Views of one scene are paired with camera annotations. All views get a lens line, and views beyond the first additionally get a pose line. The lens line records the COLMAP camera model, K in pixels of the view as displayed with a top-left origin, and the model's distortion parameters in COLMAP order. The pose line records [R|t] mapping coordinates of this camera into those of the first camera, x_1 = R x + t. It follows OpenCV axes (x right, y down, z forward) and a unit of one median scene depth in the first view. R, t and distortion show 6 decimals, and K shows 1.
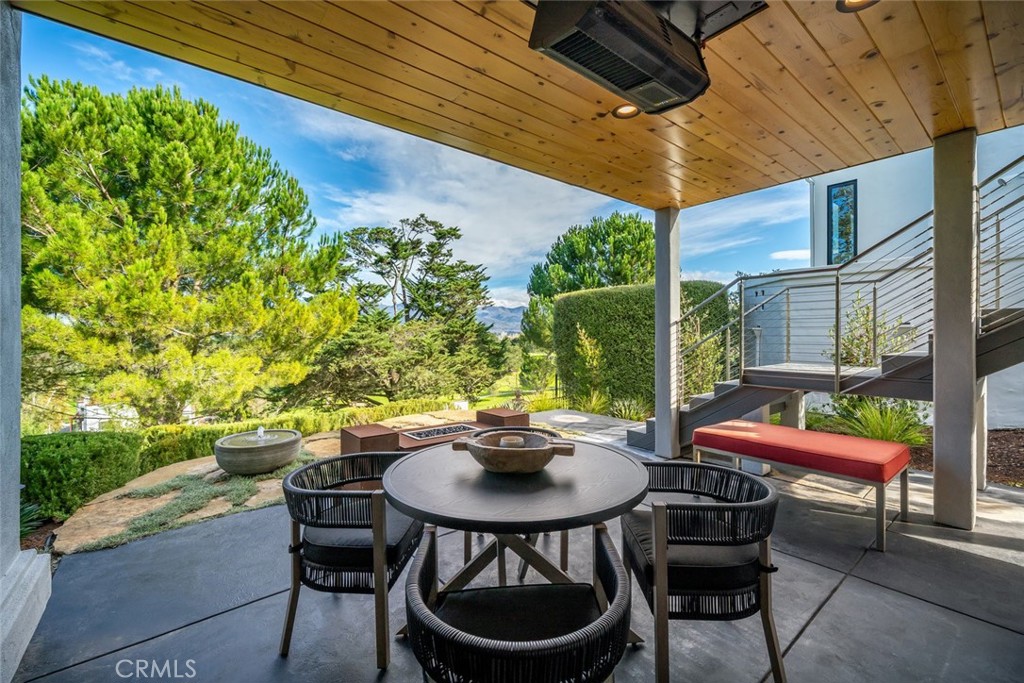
lens RADIAL K [[433.2, 0, 517.1], [0, 433.2, 338.6], [0, 0, 1]] dist [0.018074, -0.000548]
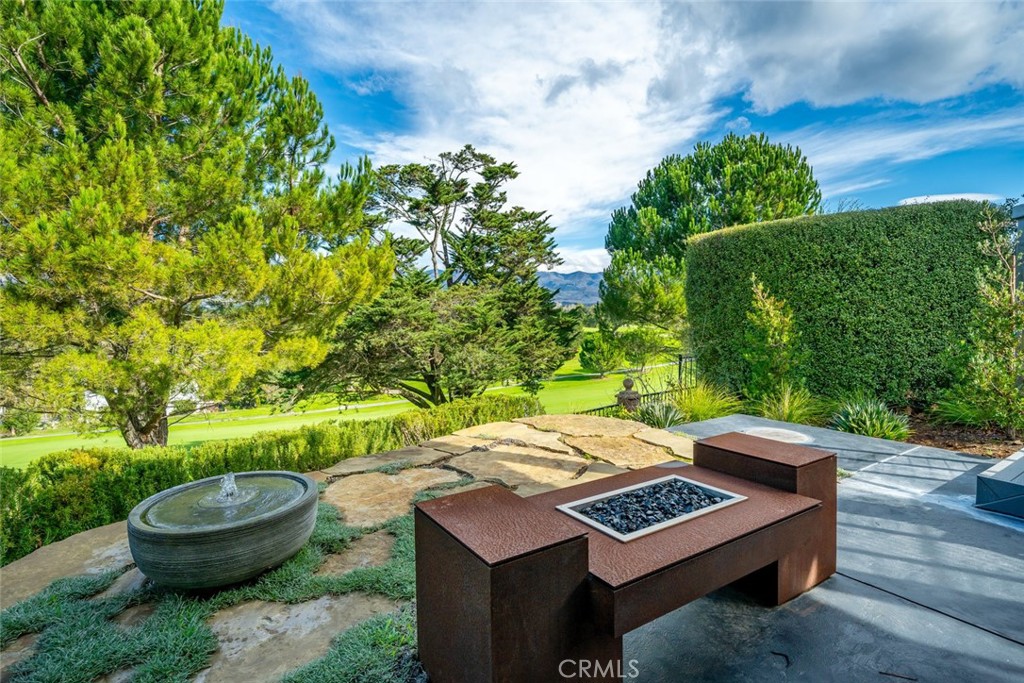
lens RADIAL K [[515.4, 0, 536.4], [0, 515.4, 337.0], [0, 0, 1]] dist [0.014378, 0.003782]
pose [[0.997889, -0.000254, -0.064949, -0.072462], [0.003530, 0.998726, 0.050333, 0.009882], [0.064853, -0.050456, 0.996618, 0.151879]]
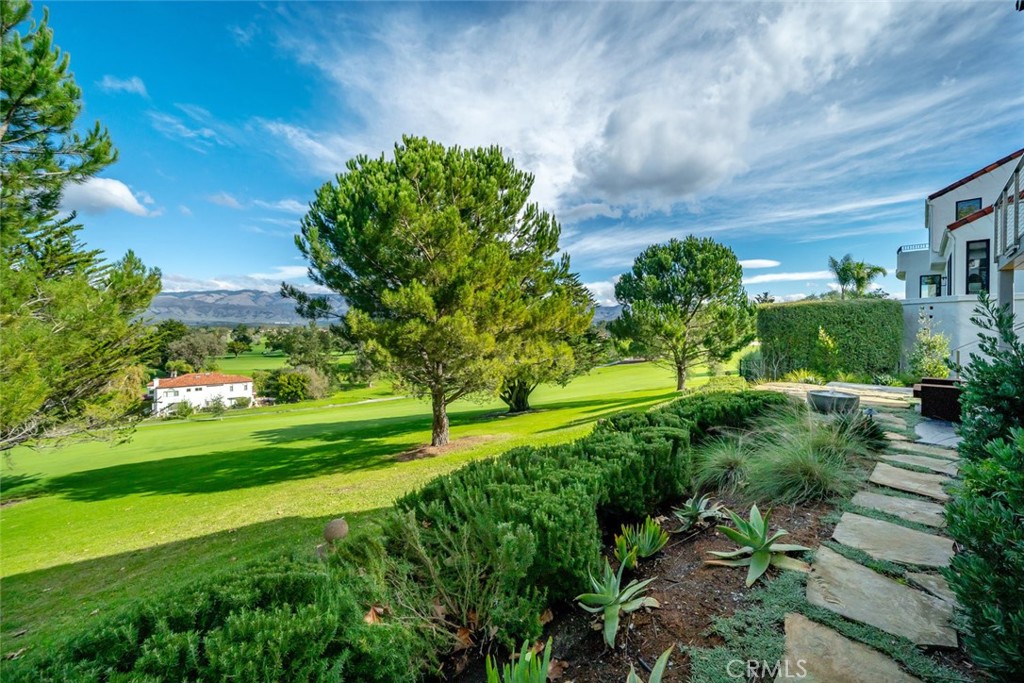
lens RADIAL K [[370.3, 0, 520.5], [0, 370.3, 332.8], [0, 0, 1]] dist [-0.015306, -0.000143]
pose [[0.996590, 0.002662, 0.082464, -0.635983], [-0.003171, 0.999977, 0.006035, -0.009656], [-0.082446, -0.006276, 0.996576, -0.099126]]
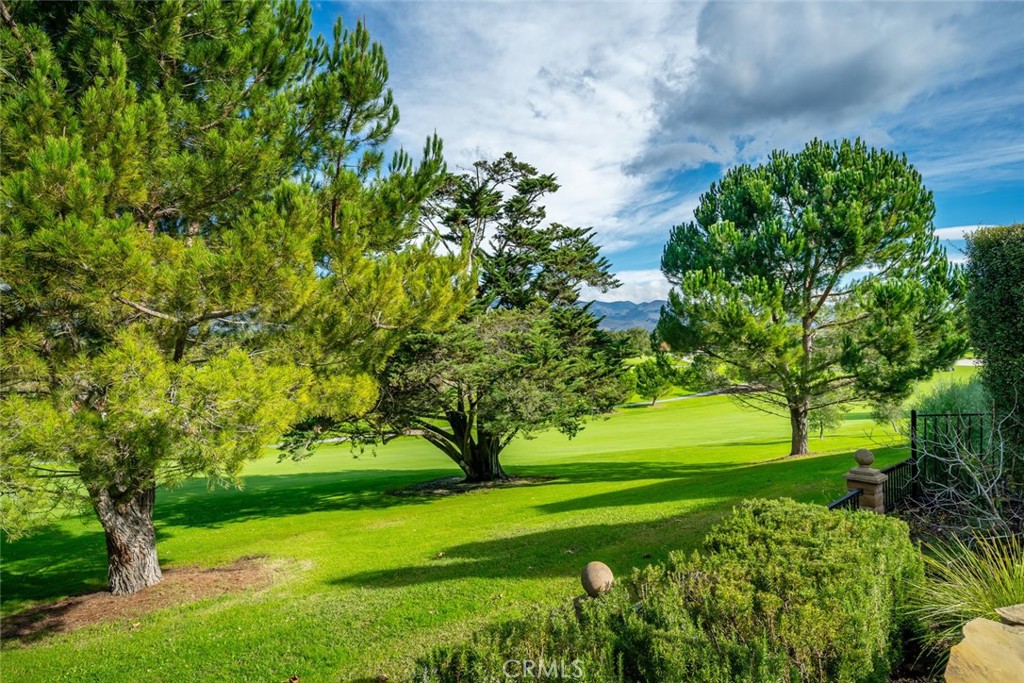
lens RADIAL K [[515.4, 0, 513.7], [0, 515.4, 327.7], [0, 0, 1]] dist [0.014378, 0.003782]
pose [[0.996522, 0.010220, -0.082700, -0.254647], [-0.012126, 0.999672, -0.022576, 0.008935], [0.082442, 0.023501, 0.996319, 0.366358]]
